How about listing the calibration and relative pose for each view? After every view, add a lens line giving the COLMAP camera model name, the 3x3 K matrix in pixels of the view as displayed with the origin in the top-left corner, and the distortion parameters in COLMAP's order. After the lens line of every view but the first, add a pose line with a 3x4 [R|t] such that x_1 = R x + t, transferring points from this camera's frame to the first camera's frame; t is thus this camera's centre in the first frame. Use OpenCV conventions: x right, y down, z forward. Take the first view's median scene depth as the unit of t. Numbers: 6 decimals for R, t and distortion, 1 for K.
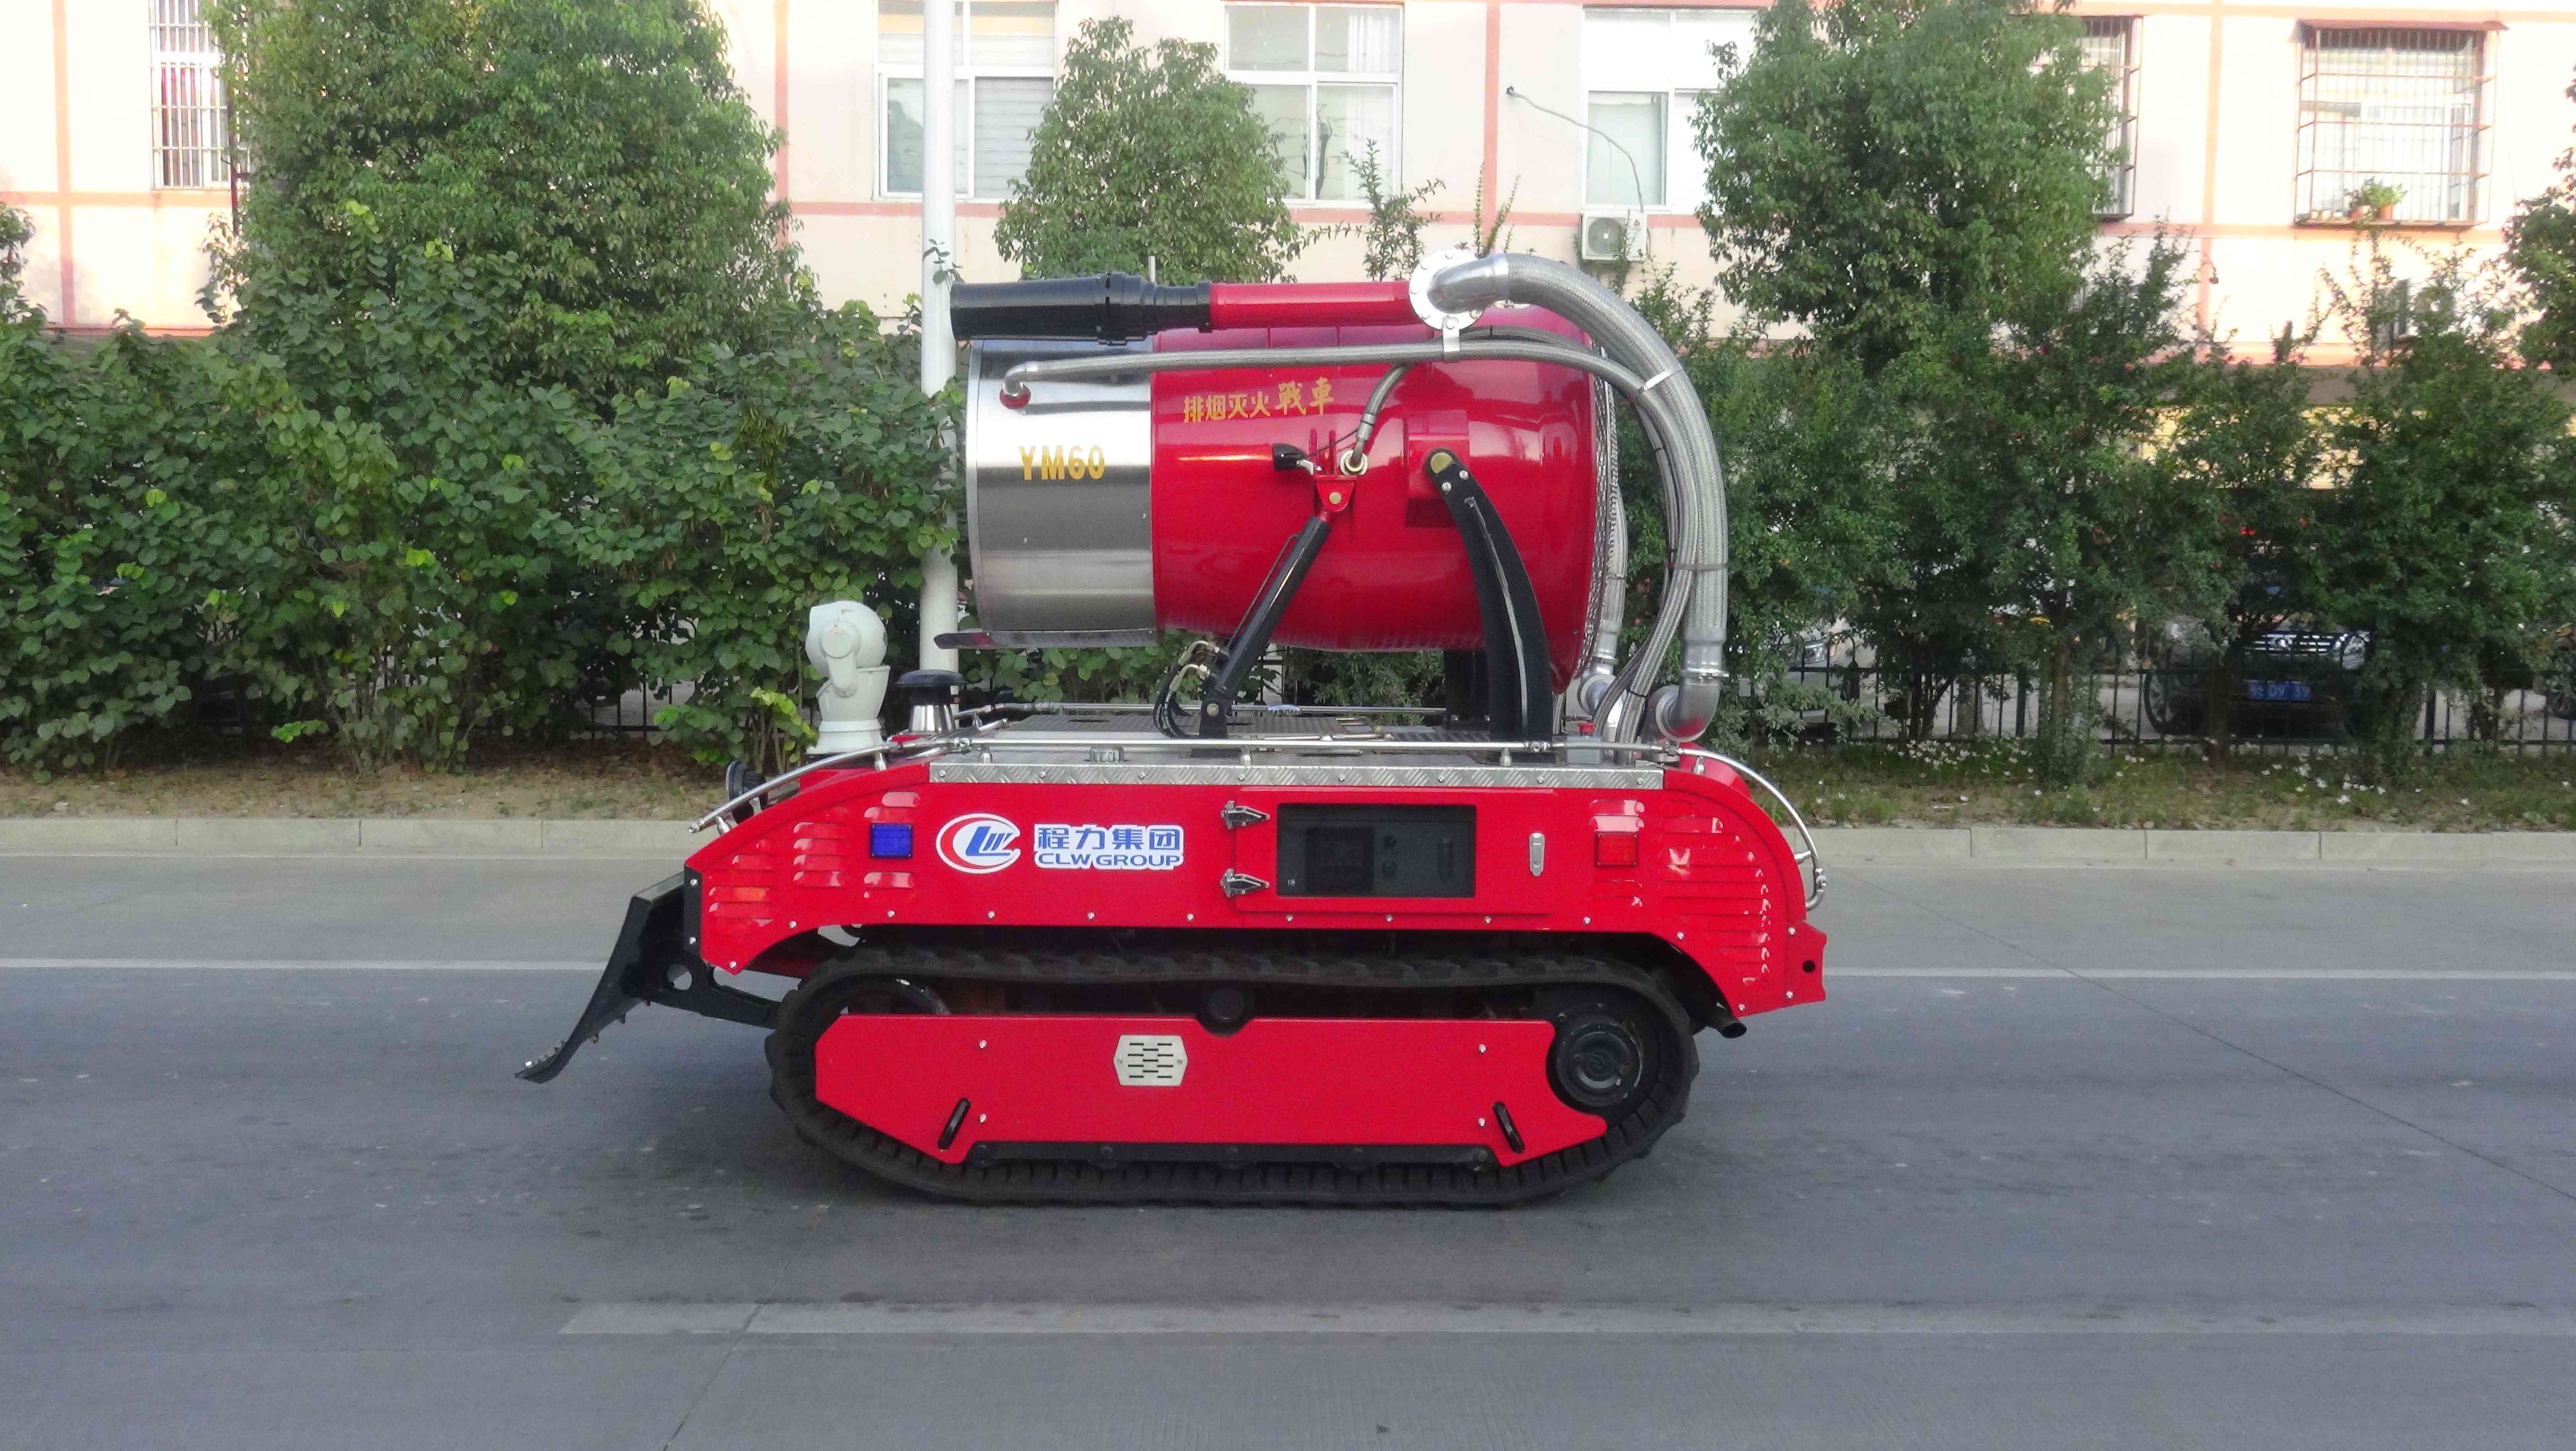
lens RADIAL K [[1983.3, 0, 1293.8], [0, 1983.3, 728.8], [0, 0, 1]] dist [-0.008212, 0.001874]
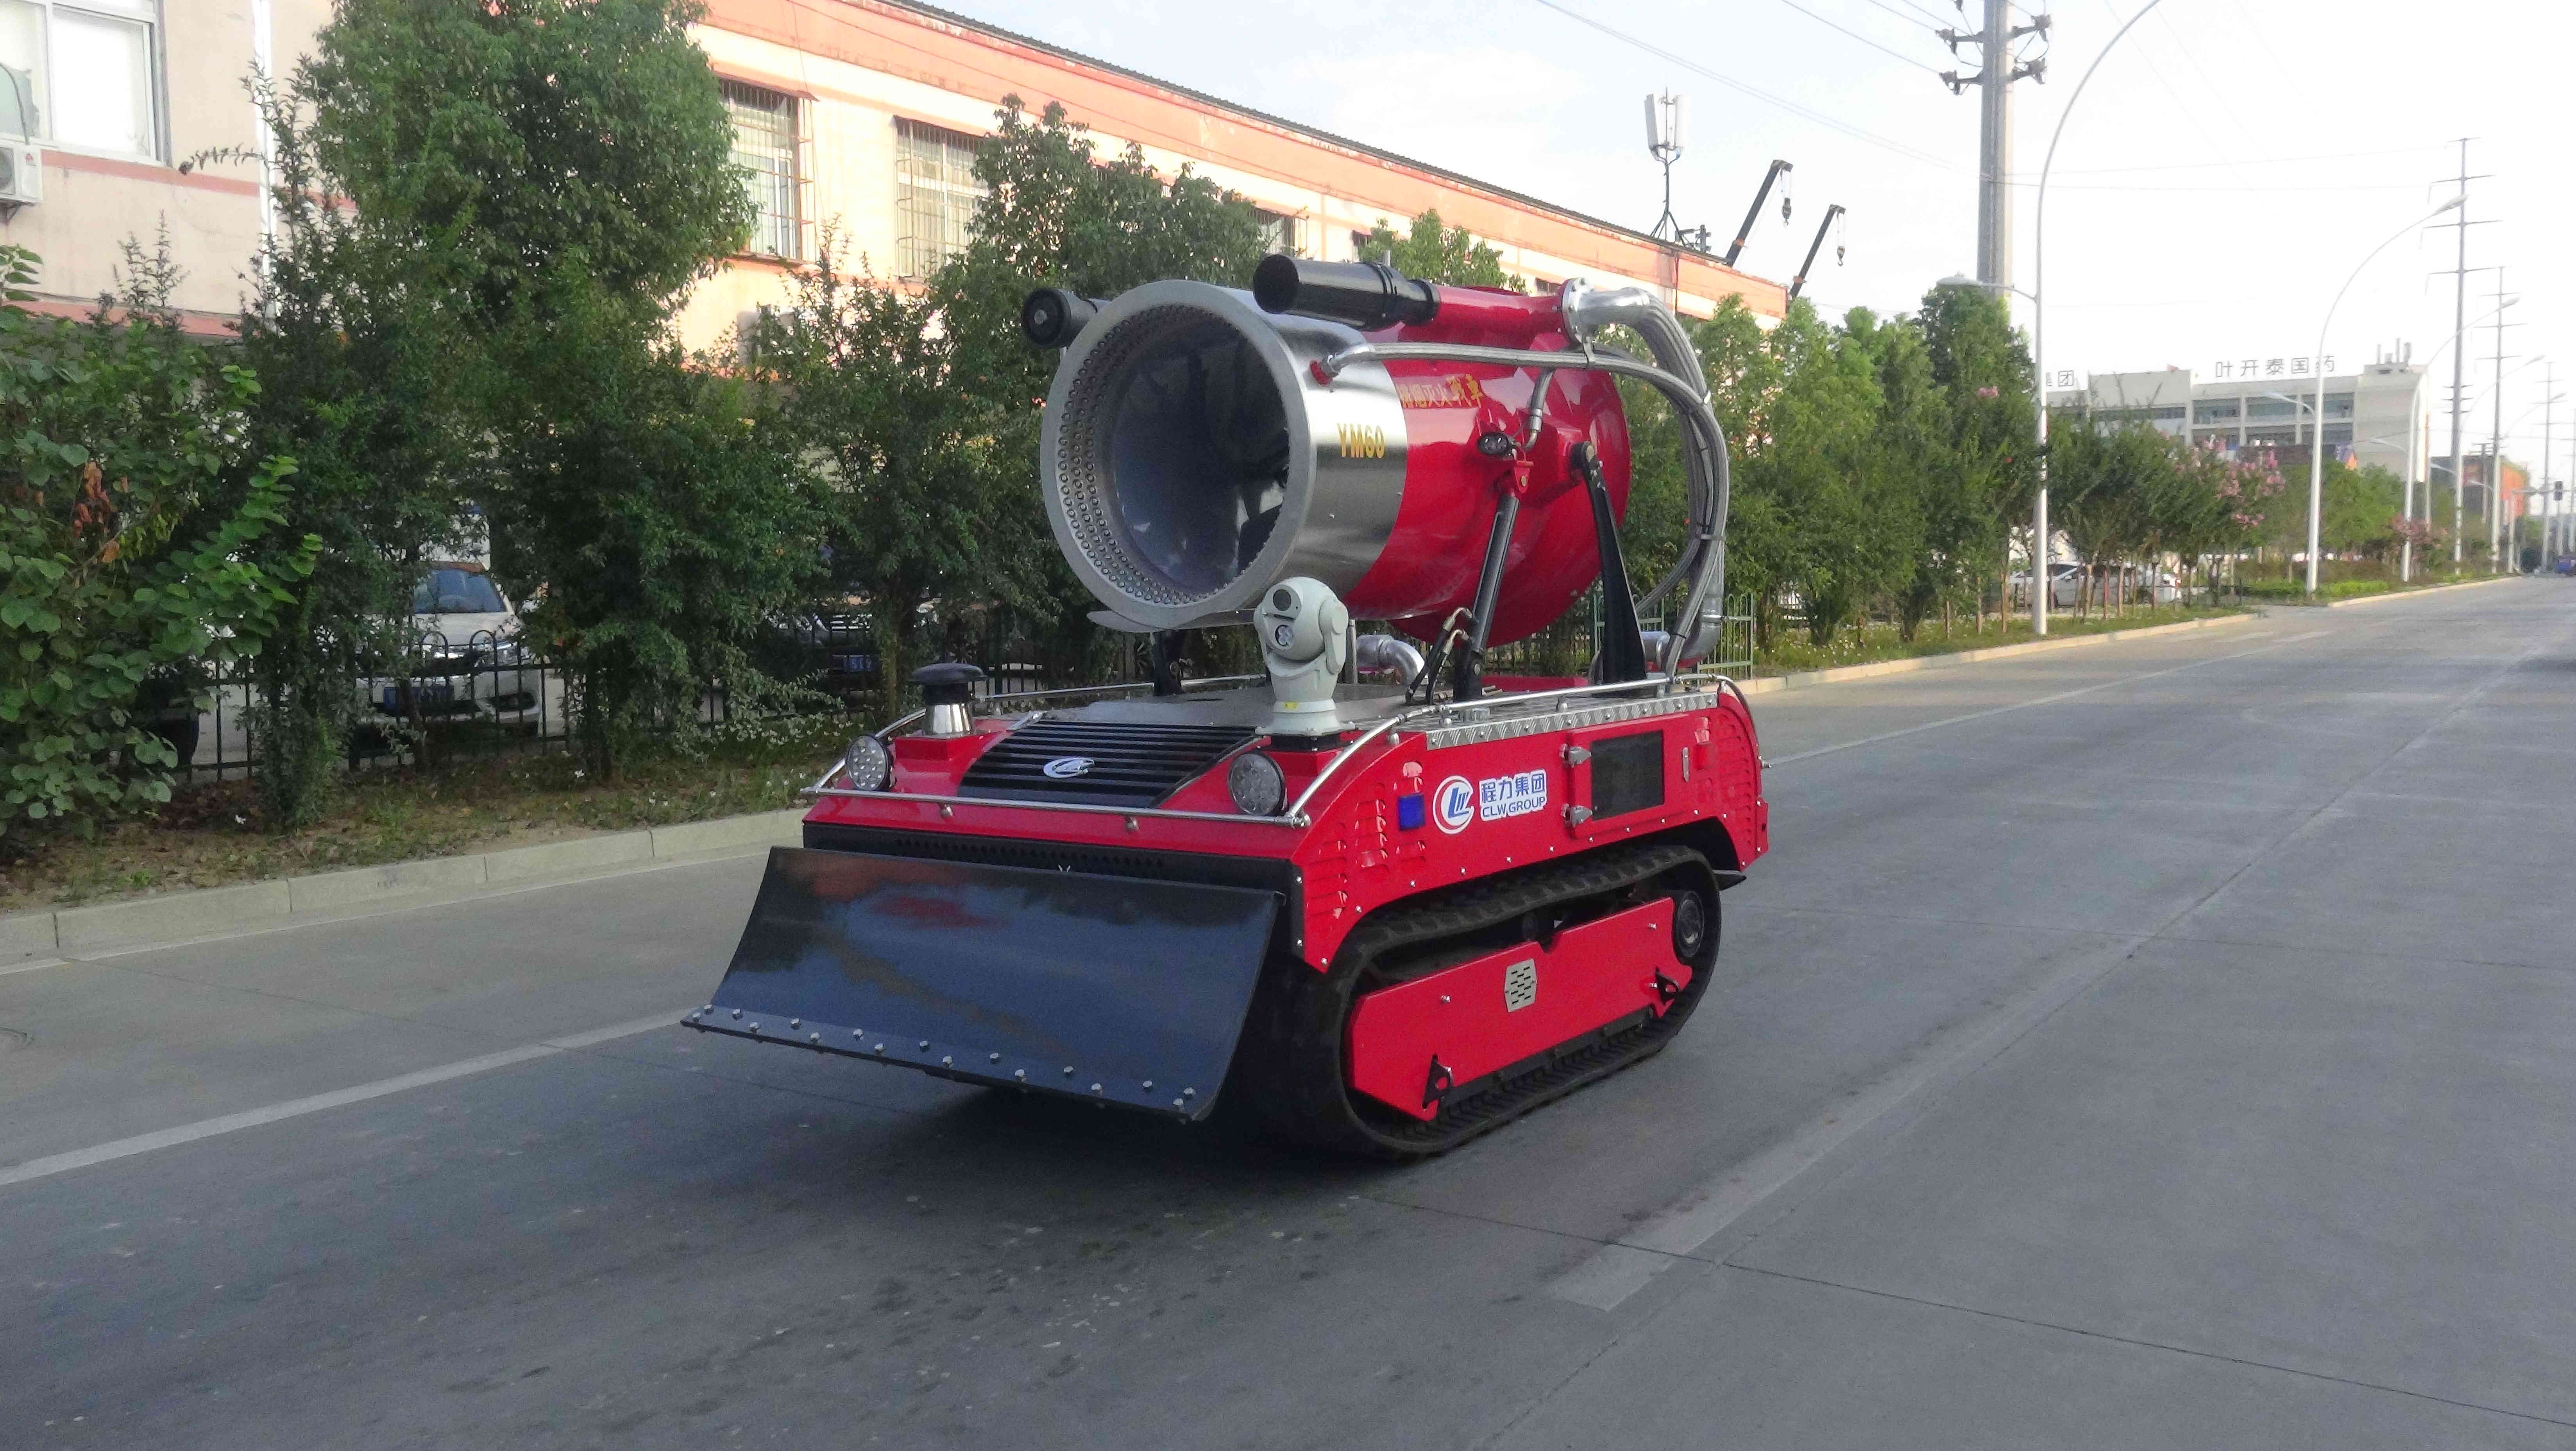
lens RADIAL K [[1983.3, 0, 1293.8], [0, 1983.3, 728.8], [0, 0, 1]] dist [-0.008212, 0.001874]
pose [[0.592047, -0.081917, 0.801729, -0.405470], [0.082028, 0.995779, 0.041170, -0.012480], [-0.801718, 0.041389, 0.596268, 0.171898]]
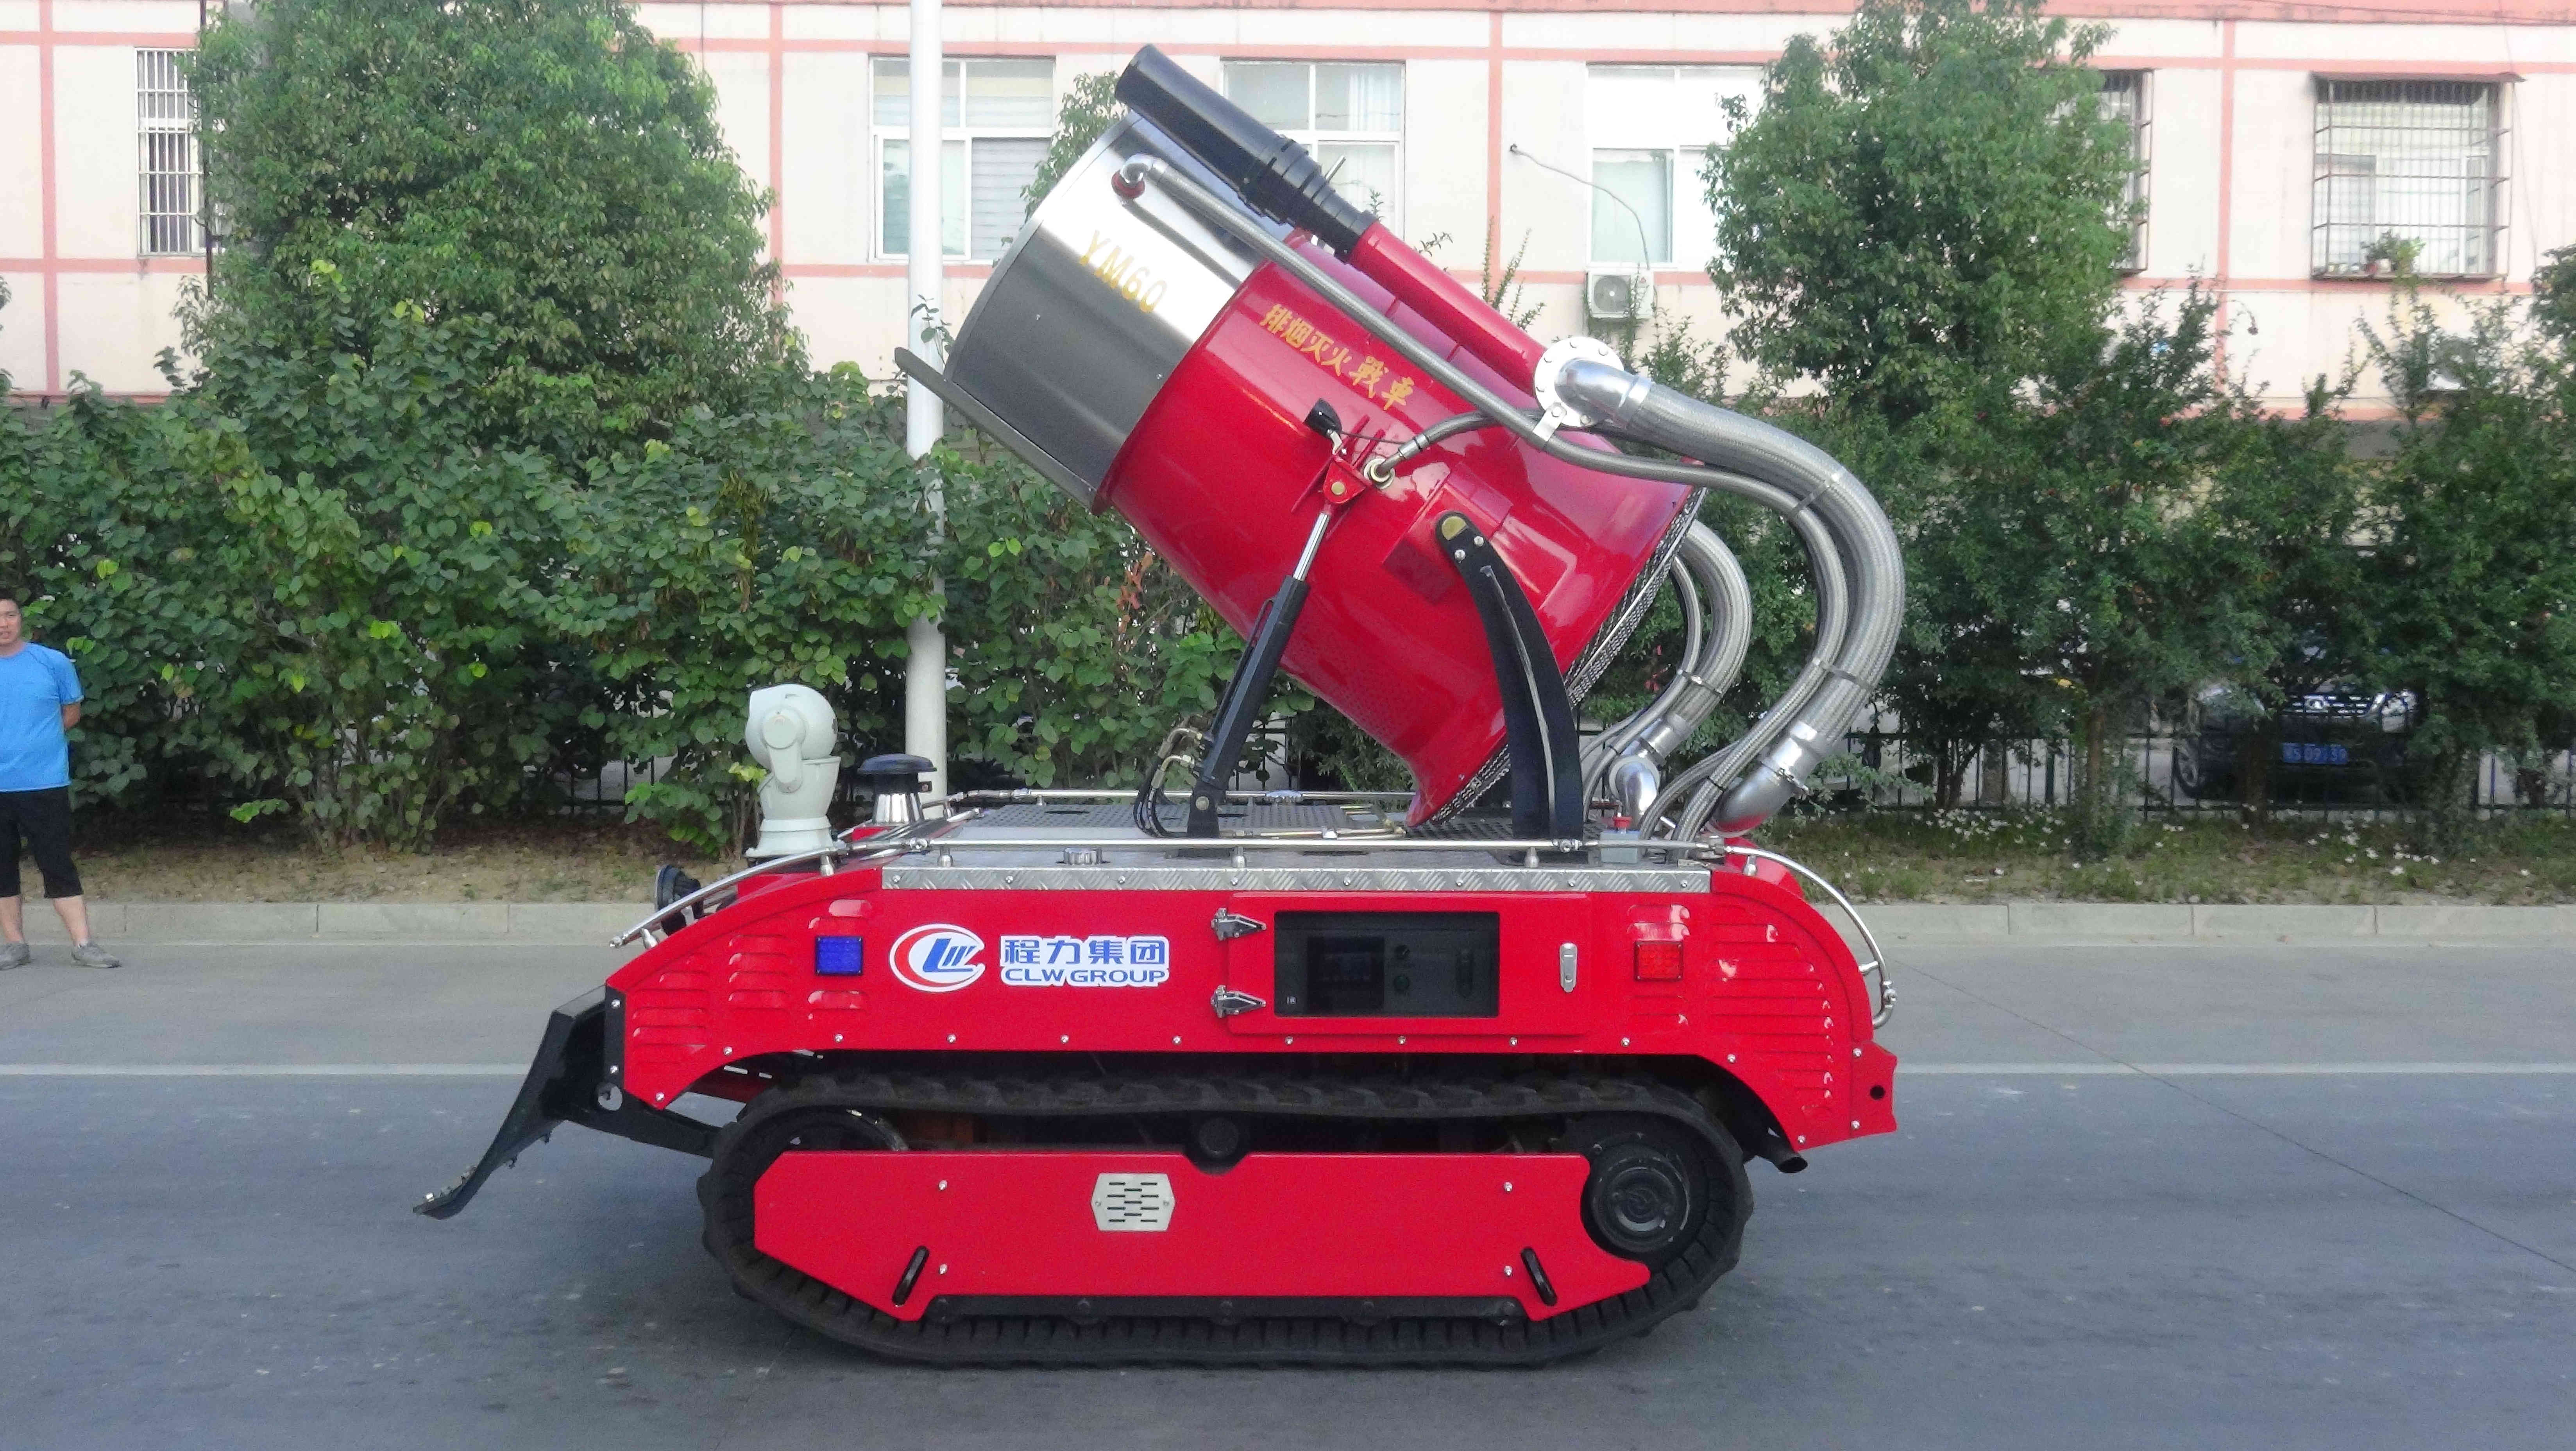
lens RADIAL K [[1983.3, 0, 1293.8], [0, 1983.3, 728.8], [0, 0, 1]] dist [-0.008212, 0.001874]
pose [[0.999983, -0.005290, -0.002557, 0.001130], [0.005209, 0.999517, -0.030631, -0.006412], [0.002718, 0.030617, 0.999527, 0.043679]]
